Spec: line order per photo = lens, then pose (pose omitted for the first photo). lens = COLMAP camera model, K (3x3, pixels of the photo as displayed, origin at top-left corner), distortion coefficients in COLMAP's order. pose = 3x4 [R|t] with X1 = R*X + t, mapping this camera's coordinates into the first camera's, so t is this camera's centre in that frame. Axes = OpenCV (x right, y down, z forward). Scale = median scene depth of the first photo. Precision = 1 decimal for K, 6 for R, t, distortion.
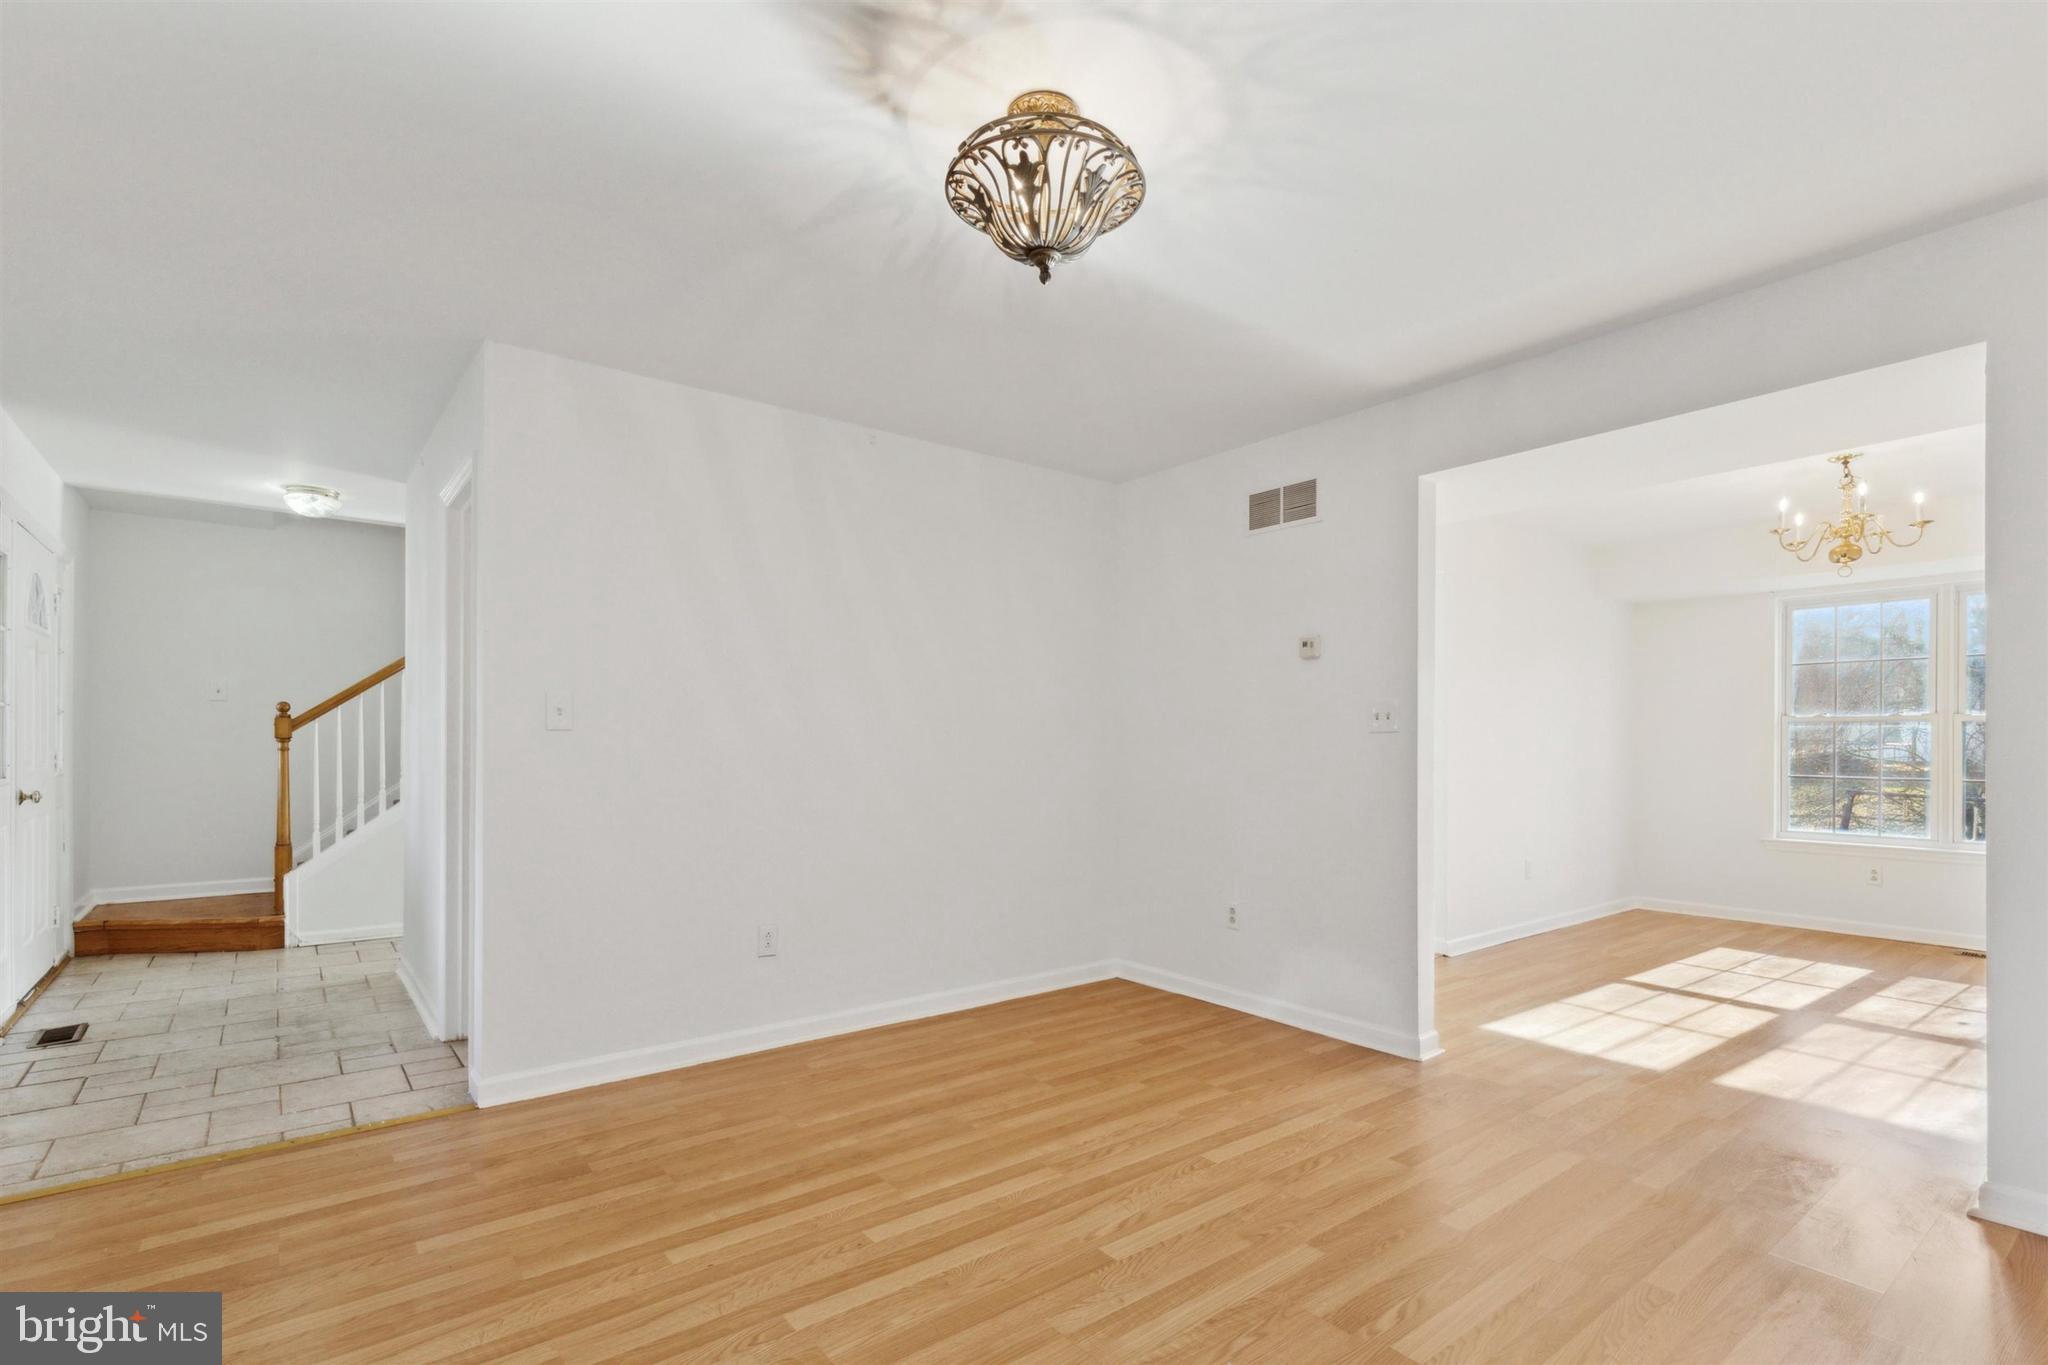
lens RADIAL K [[964.0, 0, 1060.5], [0, 964.0, 749.7], [0, 0, 1]] dist [0.002086, 0.000544]
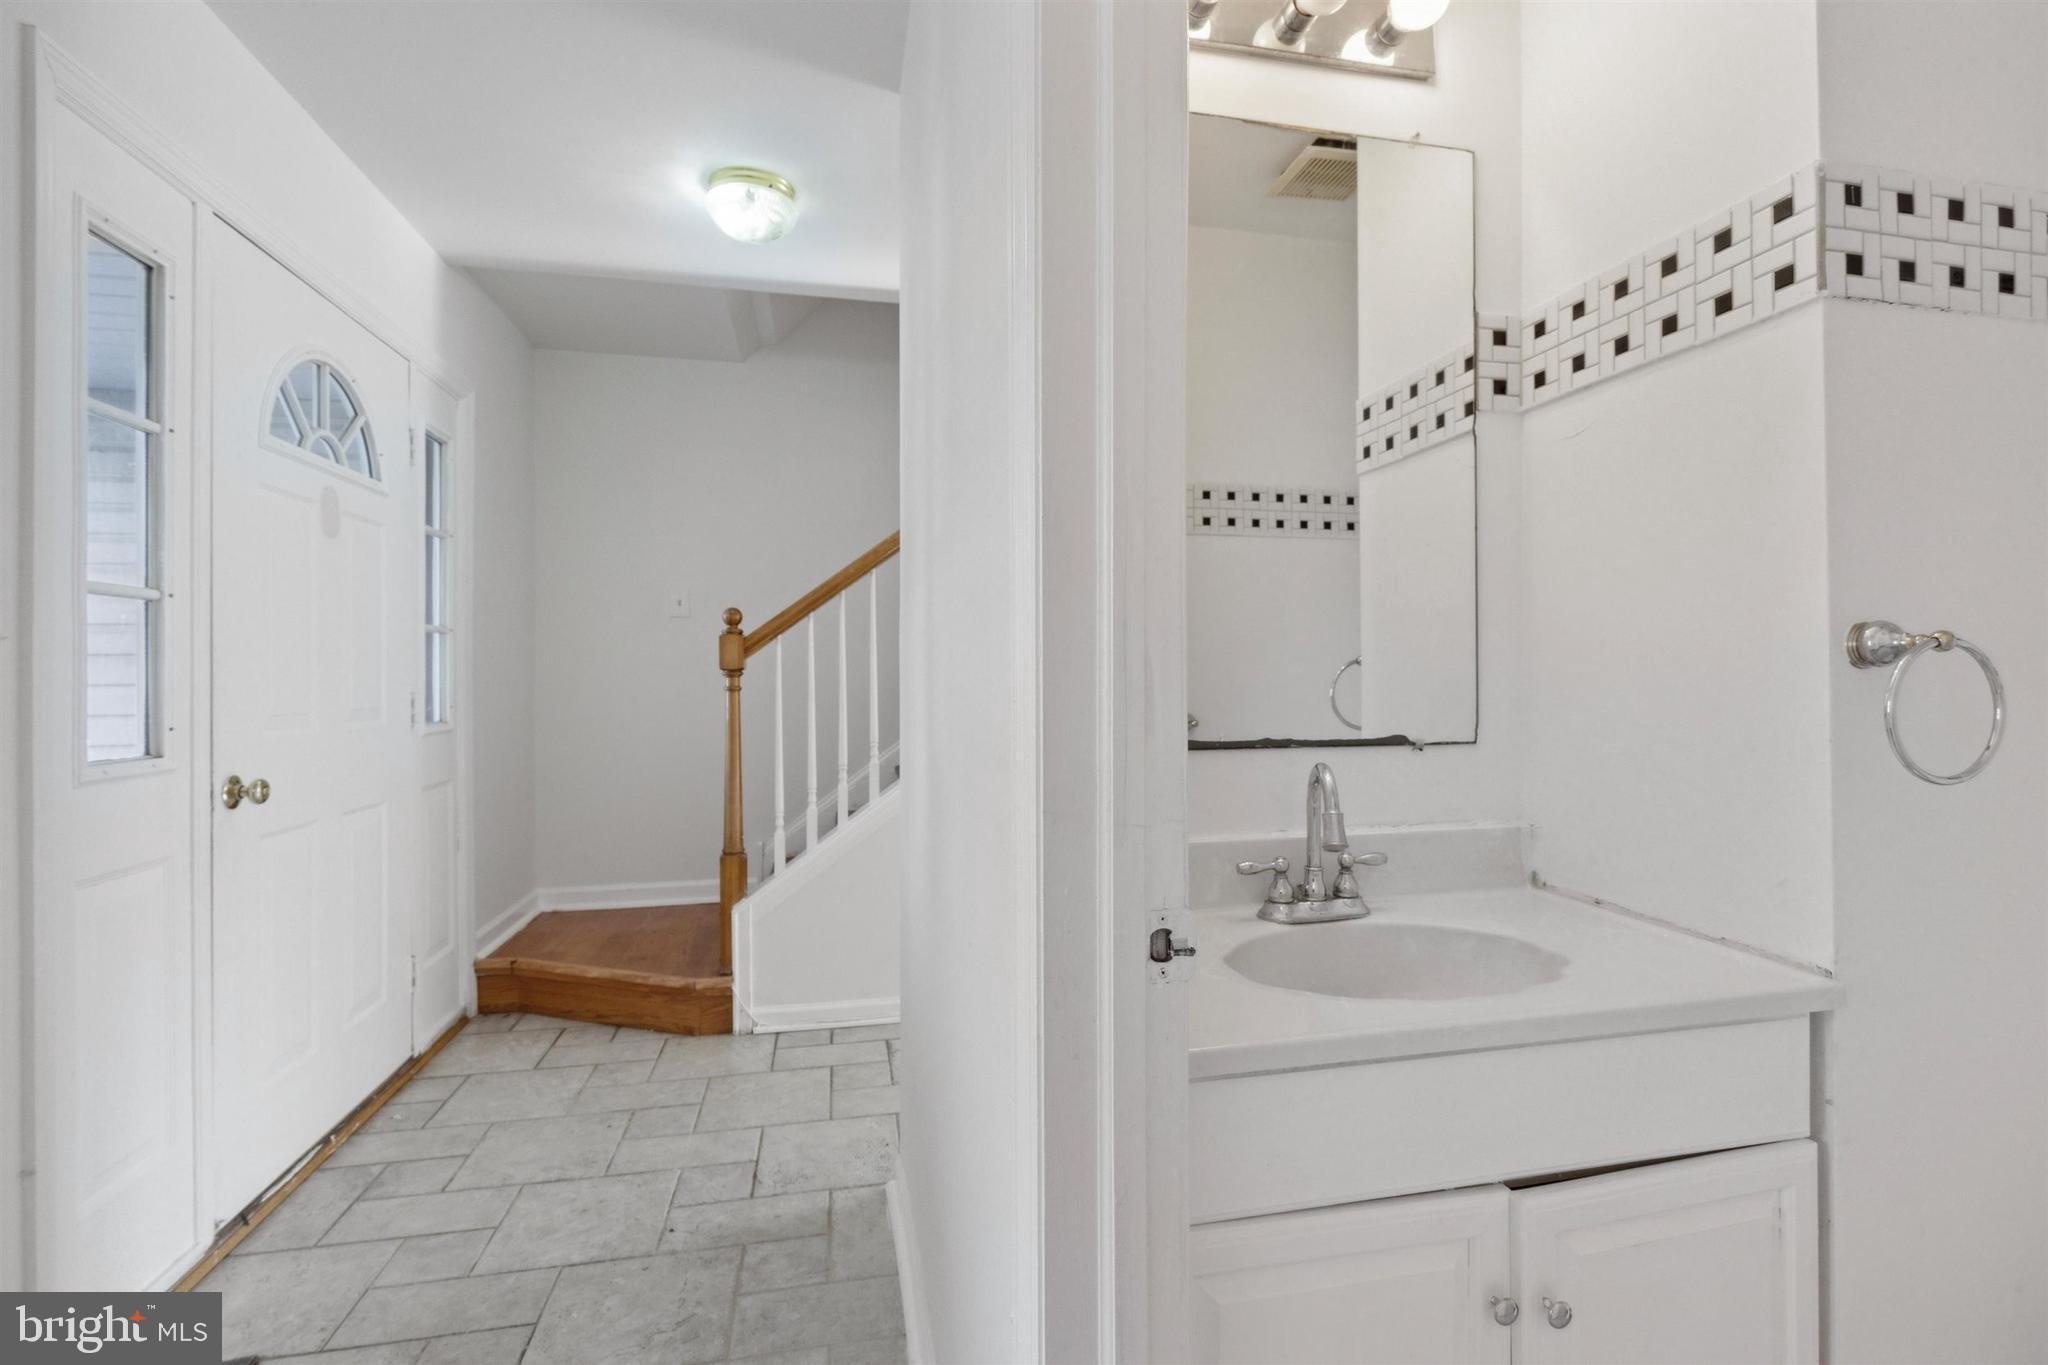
lens RADIAL K [[964.0, 0, 1029.3], [0, 964.0, 678.1], [0, 0, 1]] dist [0.002086, 0.000544]
pose [[0.888502, -0.008421, -0.458796, -0.380036], [0.006532, 0.999962, -0.005704, -0.002270], [0.458827, 0.002071, 0.888523, 0.567800]]
